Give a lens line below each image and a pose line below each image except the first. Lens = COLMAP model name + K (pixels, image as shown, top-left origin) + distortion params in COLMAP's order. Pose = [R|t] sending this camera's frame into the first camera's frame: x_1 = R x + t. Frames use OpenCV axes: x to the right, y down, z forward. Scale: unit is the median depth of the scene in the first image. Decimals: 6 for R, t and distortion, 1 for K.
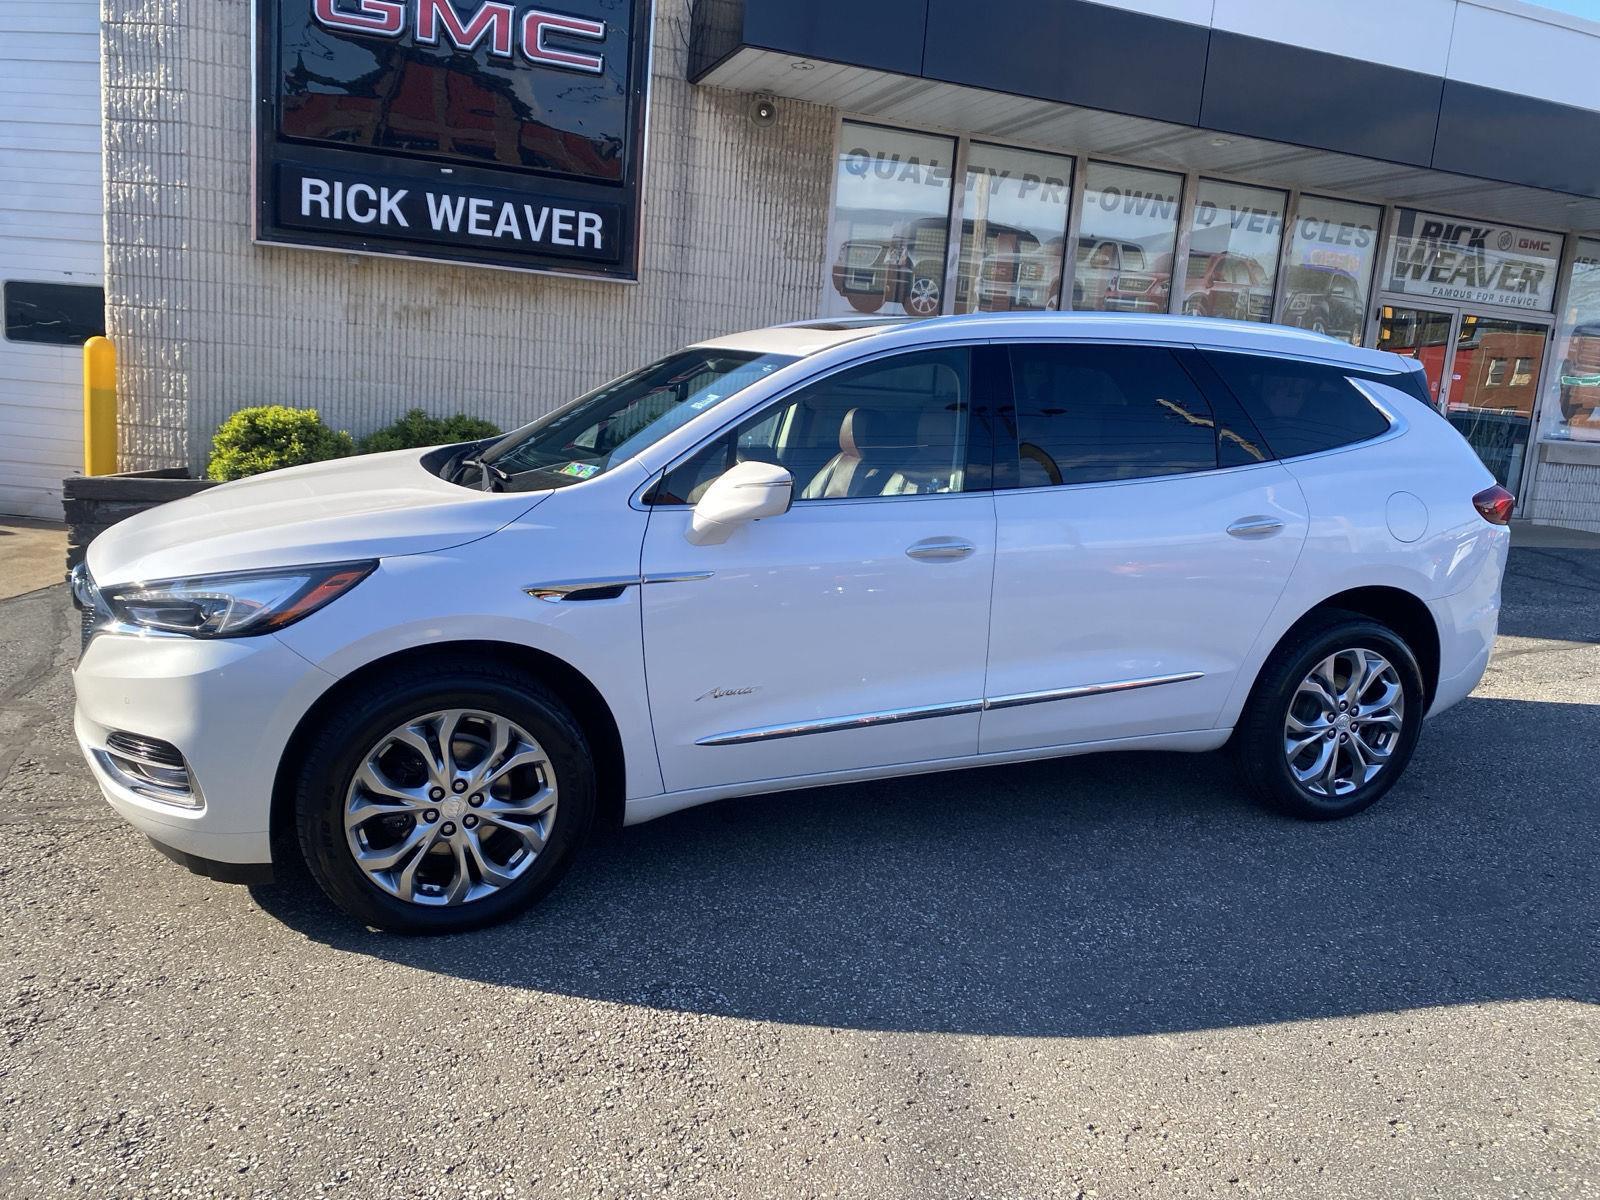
lens RADIAL K [[1220.9, 0, 790.3], [0, 1220.9, 585.4], [0, 0, 1]] dist [0.024281, -0.022603]
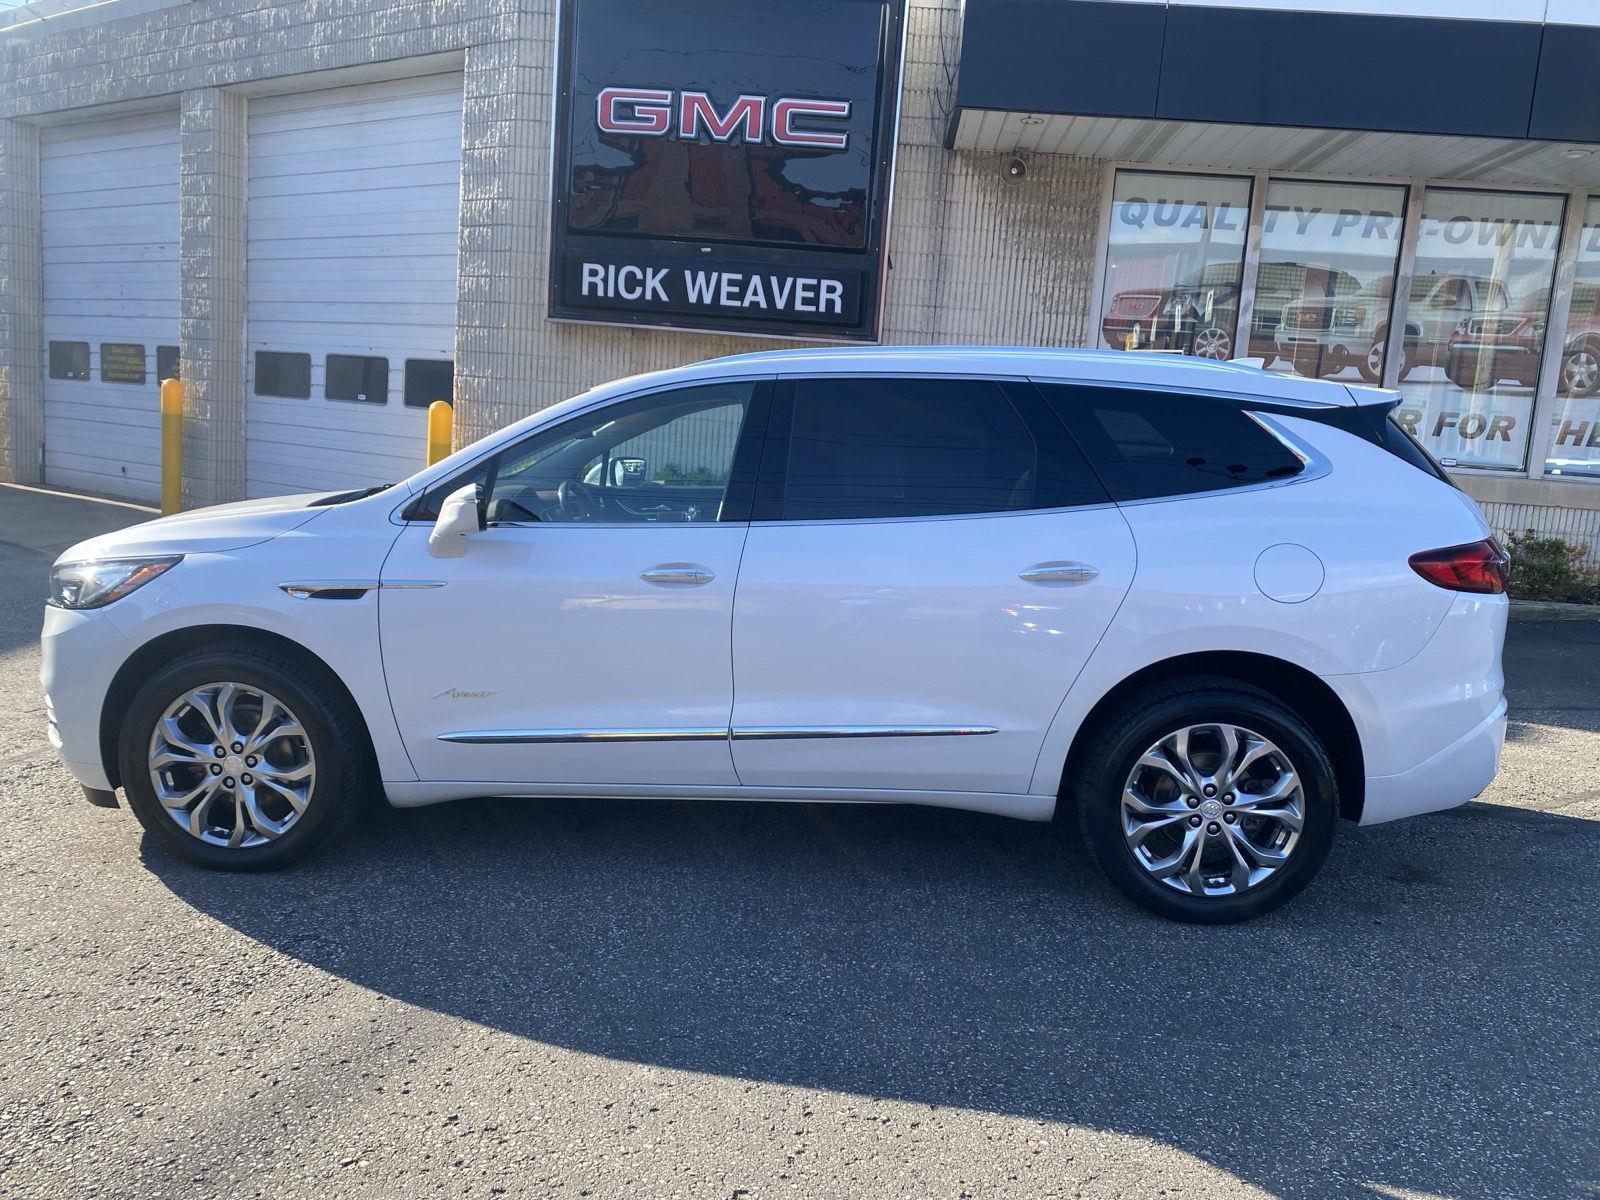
lens RADIAL K [[1220.9, 0, 790.3], [0, 1220.9, 585.4], [0, 0, 1]] dist [0.024281, -0.022603]
pose [[0.907351, 0.047898, -0.417637, 0.248294], [-0.071917, 0.996528, -0.041955, 0.005889], [0.414177, 0.068102, 0.907645, 0.042609]]
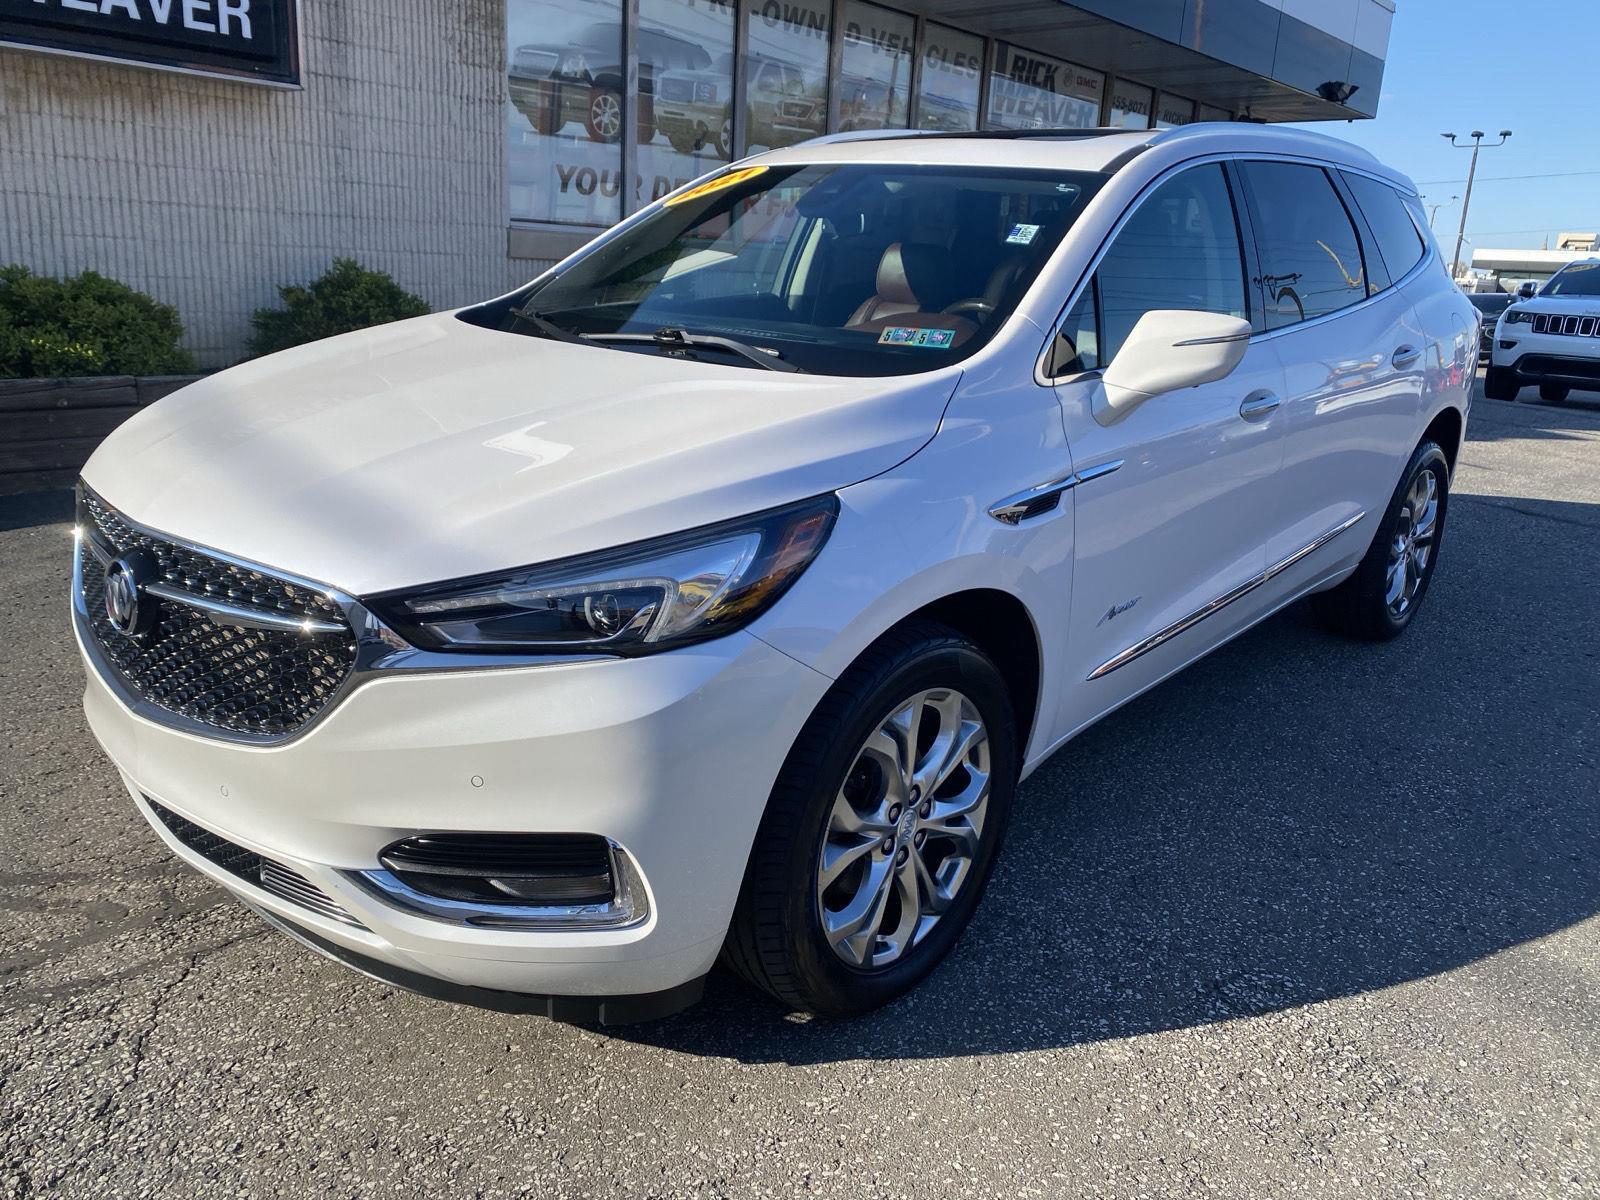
lens RADIAL K [[1220.9, 0, 790.3], [0, 1220.9, 585.4], [0, 0, 1]] dist [0.024281, -0.022603]
pose [[0.890854, -0.143117, 0.431157, -0.226500], [0.088764, 0.985623, 0.143761, -0.023523], [-0.445533, -0.089799, 0.890751, 0.149797]]
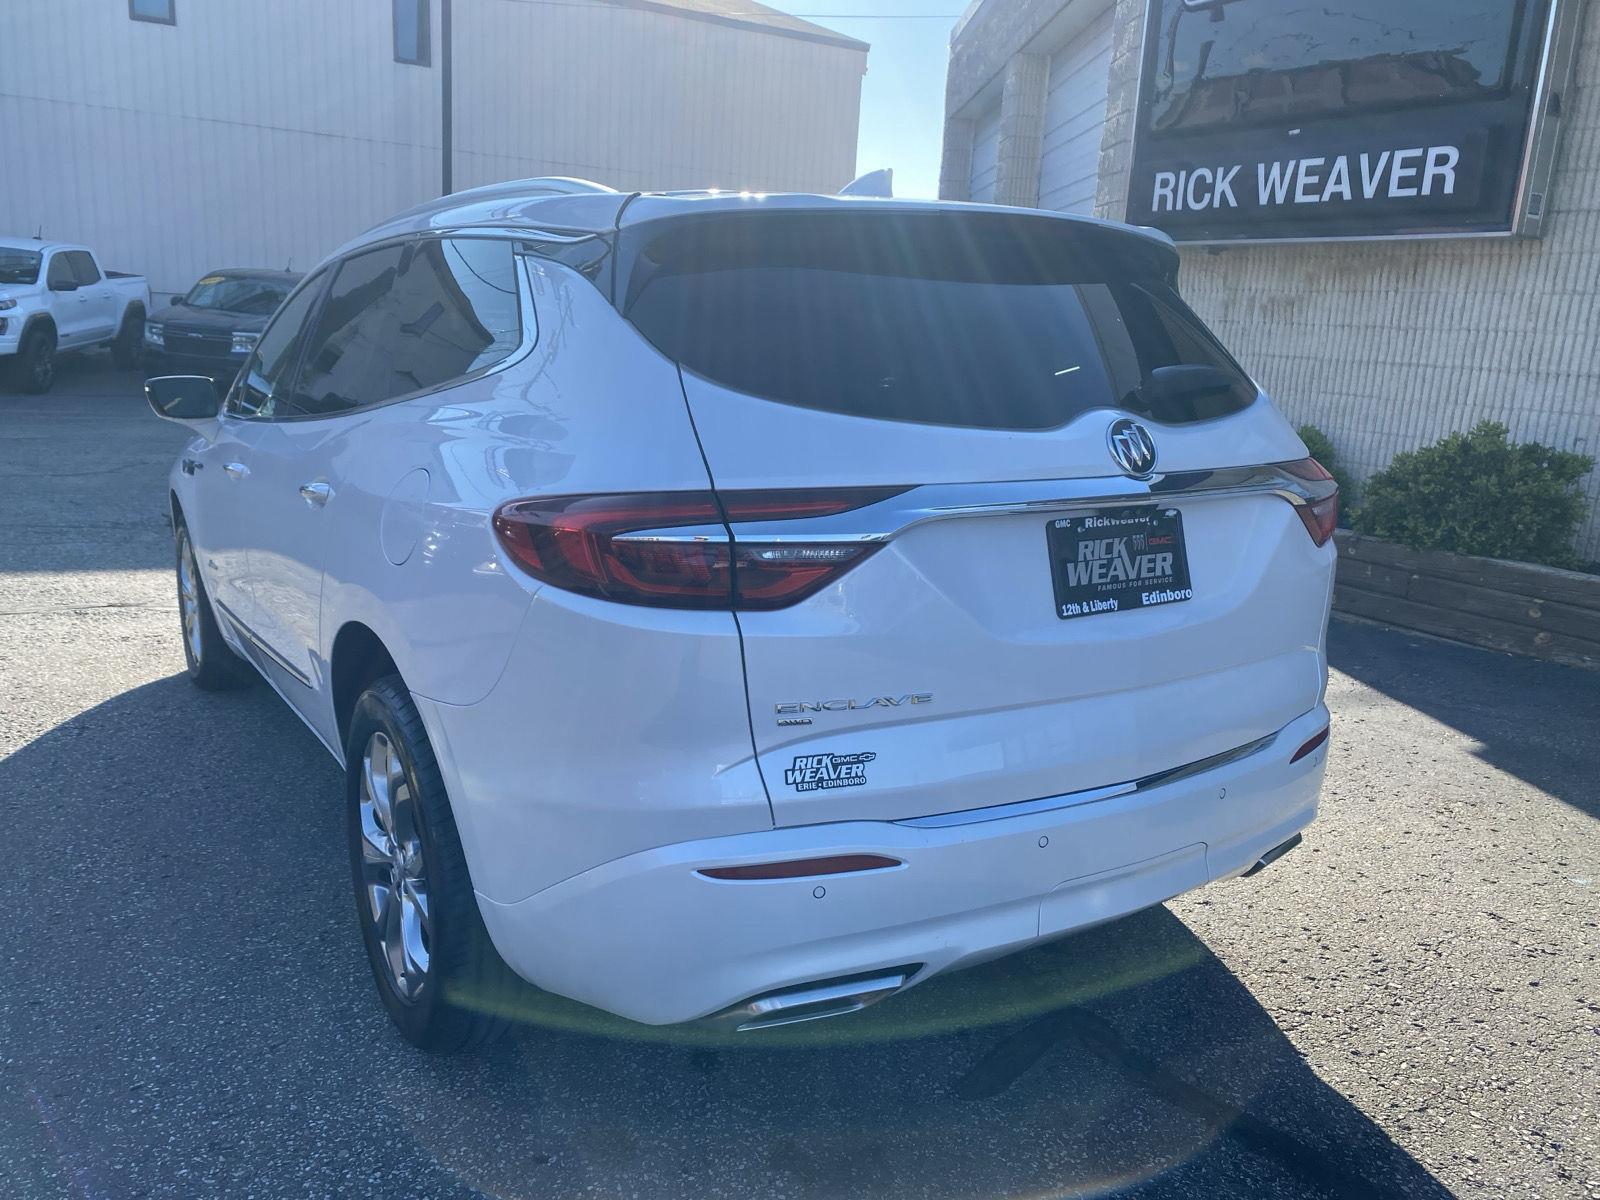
lens RADIAL K [[1220.9, 0, 790.3], [0, 1220.9, 585.4], [0, 0, 1]] dist [0.024281, -0.022603]
pose [[0.194485, 0.146103, -0.969964, 0.483157], [-0.191127, 0.975537, 0.108620, -0.054277], [0.962105, 0.164261, 0.217652, 0.495358]]
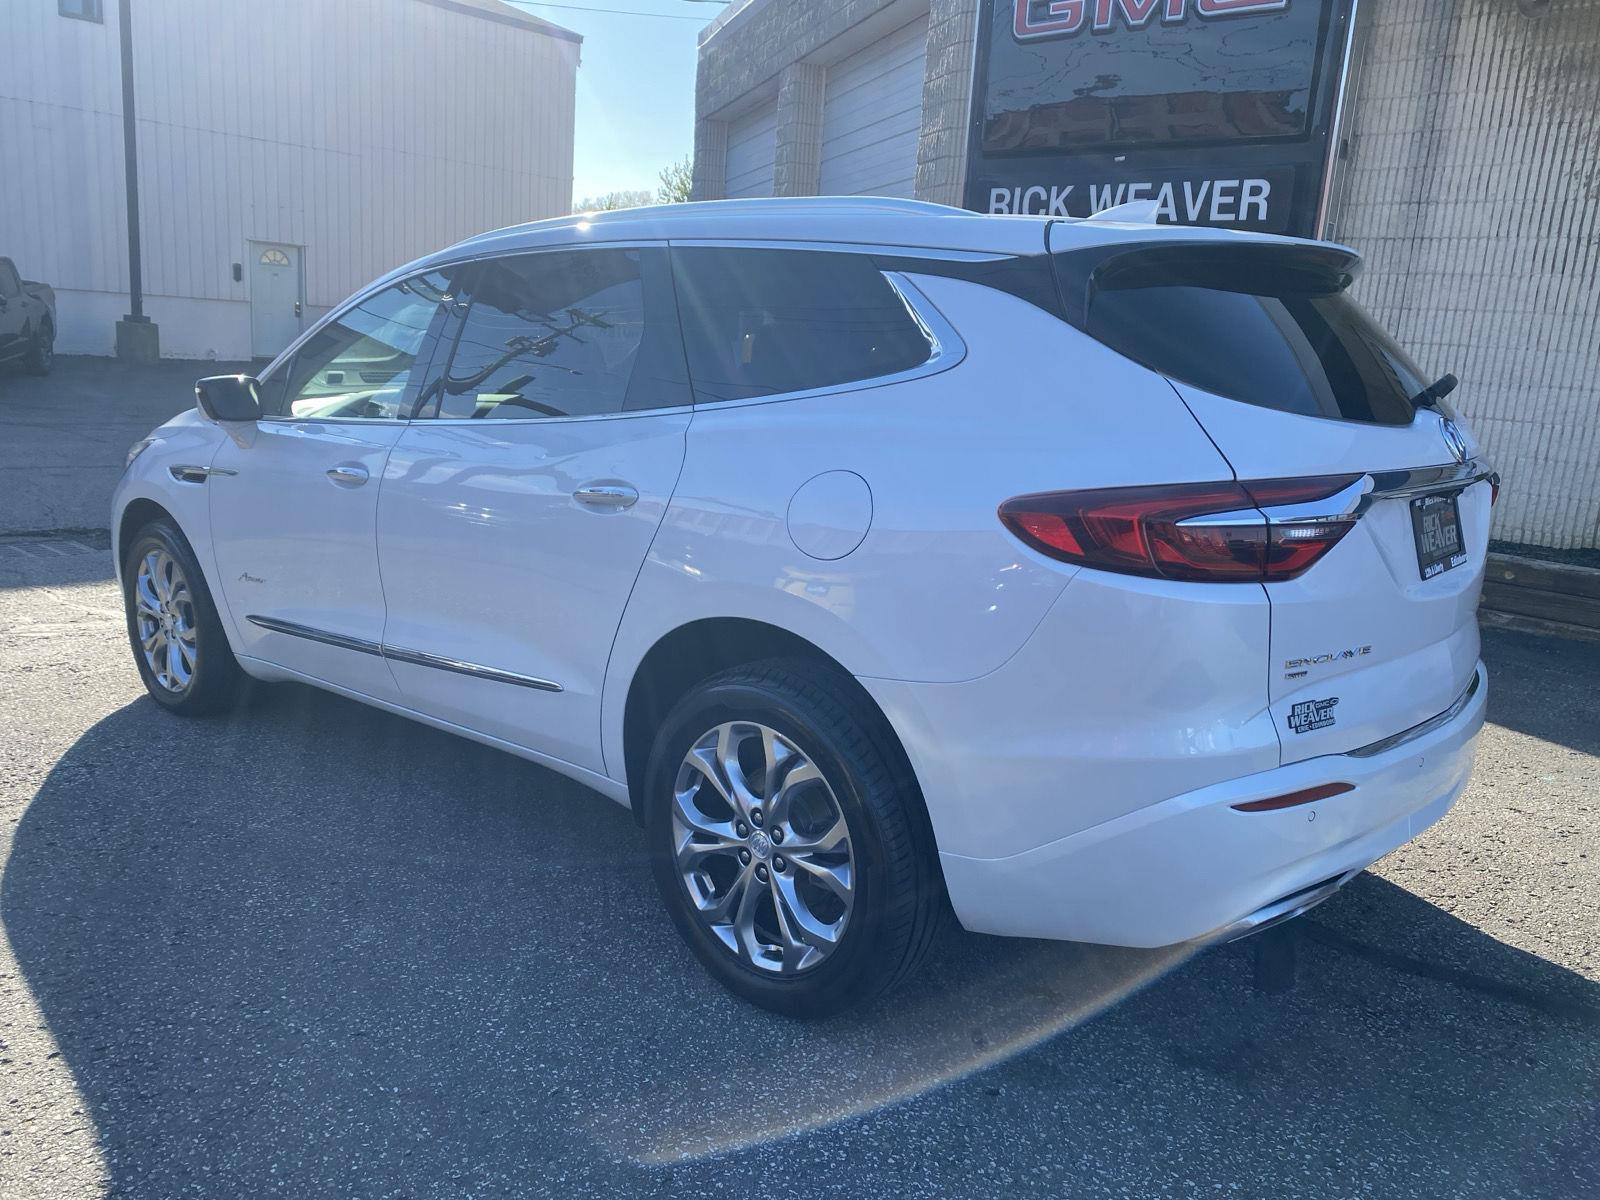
lens RADIAL K [[1220.9, 0, 790.3], [0, 1220.9, 585.4], [0, 0, 1]] dist [0.024281, -0.022603]
pose [[0.456509, 0.136390, -0.879203, 0.453967], [-0.171696, 0.983110, 0.063359, -0.025668], [0.872995, 0.122031, 0.472216, 0.340489]]
